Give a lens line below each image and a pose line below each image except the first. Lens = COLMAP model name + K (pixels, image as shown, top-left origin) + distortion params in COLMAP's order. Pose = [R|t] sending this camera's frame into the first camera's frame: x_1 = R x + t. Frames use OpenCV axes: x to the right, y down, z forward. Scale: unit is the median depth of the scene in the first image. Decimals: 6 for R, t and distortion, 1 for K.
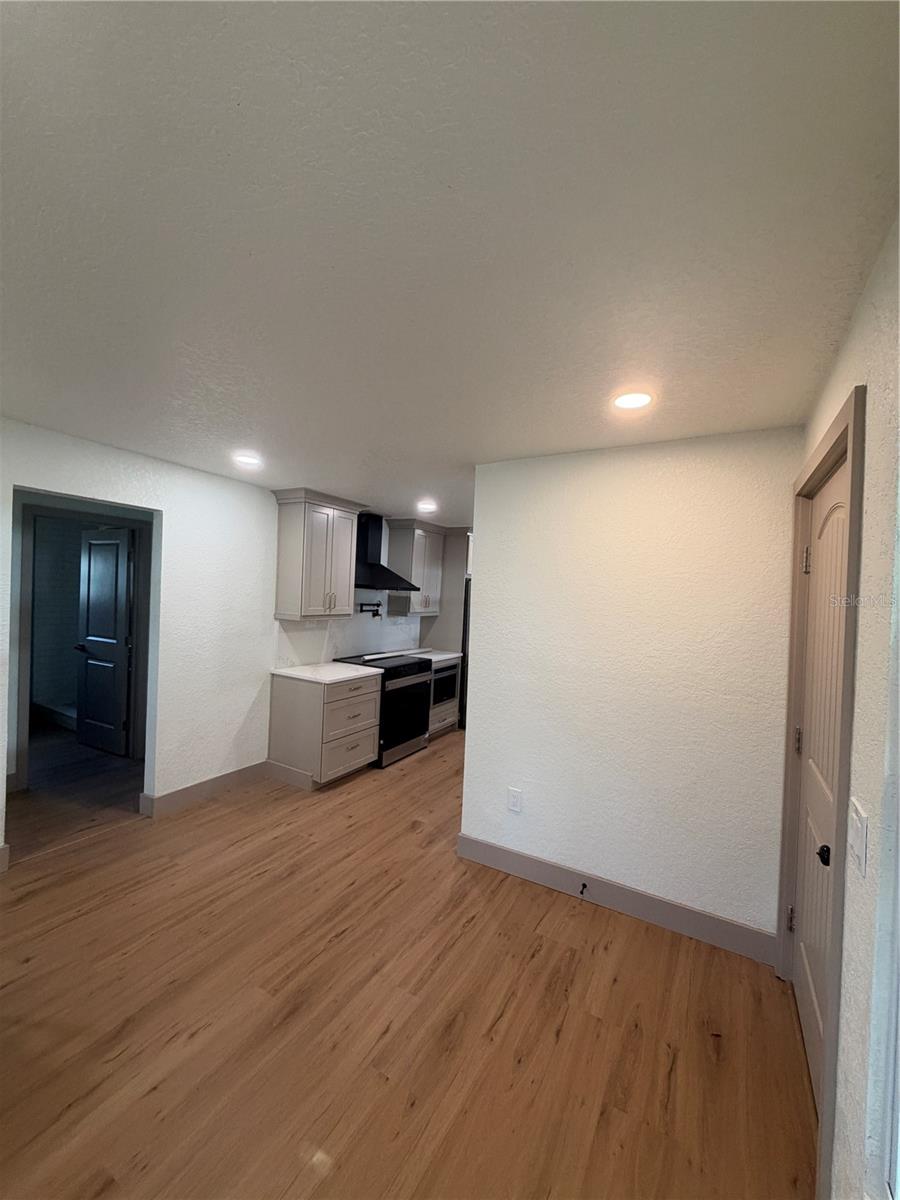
lens RADIAL K [[478.5, 0, 450.2], [0, 478.5, 597.8], [0, 0, 1]] dist [0.000158, 0.000001]
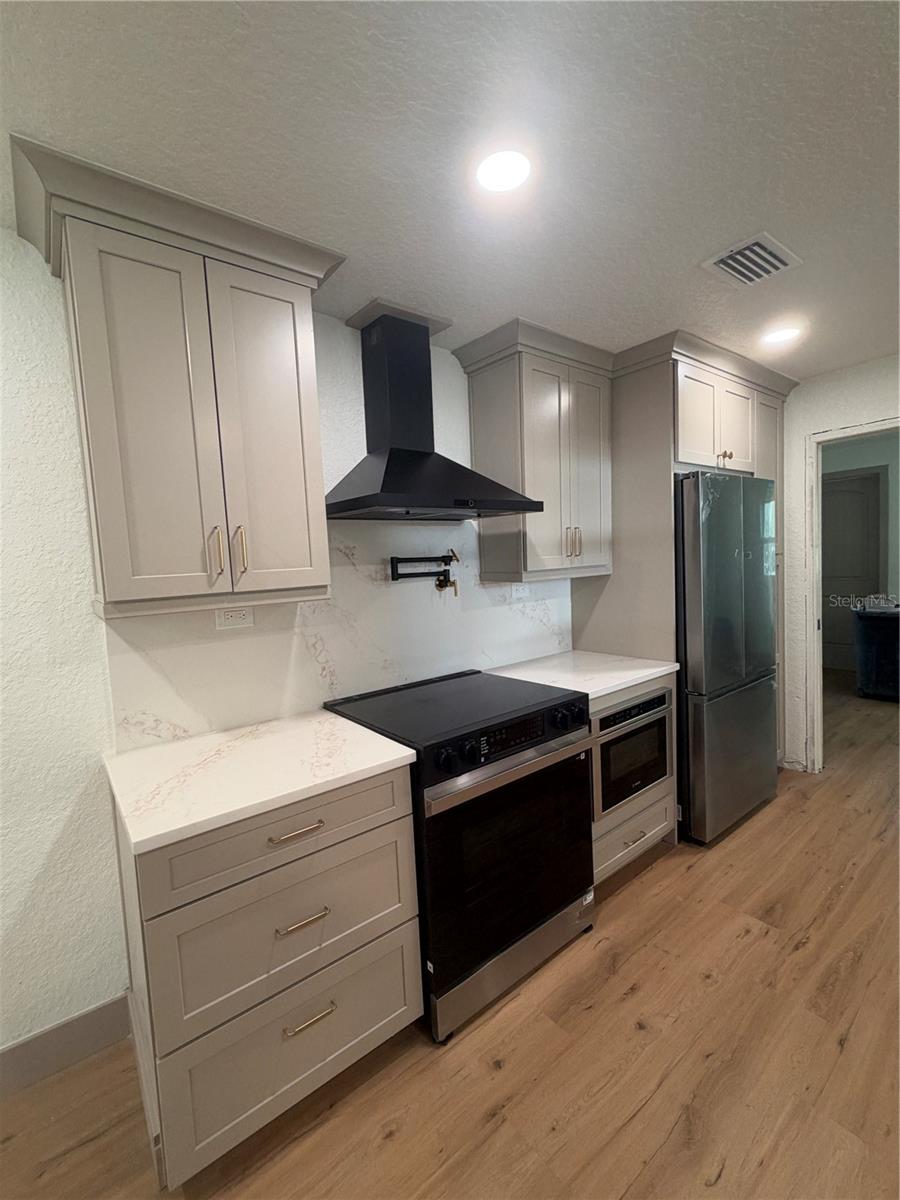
lens RADIAL K [[516.1, 0, 447.6], [0, 516.1, 602.8], [0, 0, 1]] dist [0.001264, 0.000214]
pose [[0.925202, -0.061456, -0.374467, 0.013066], [0.086599, 0.994954, 0.050673, 0.030199], [0.369463, -0.079311, 0.925855, 0.591226]]
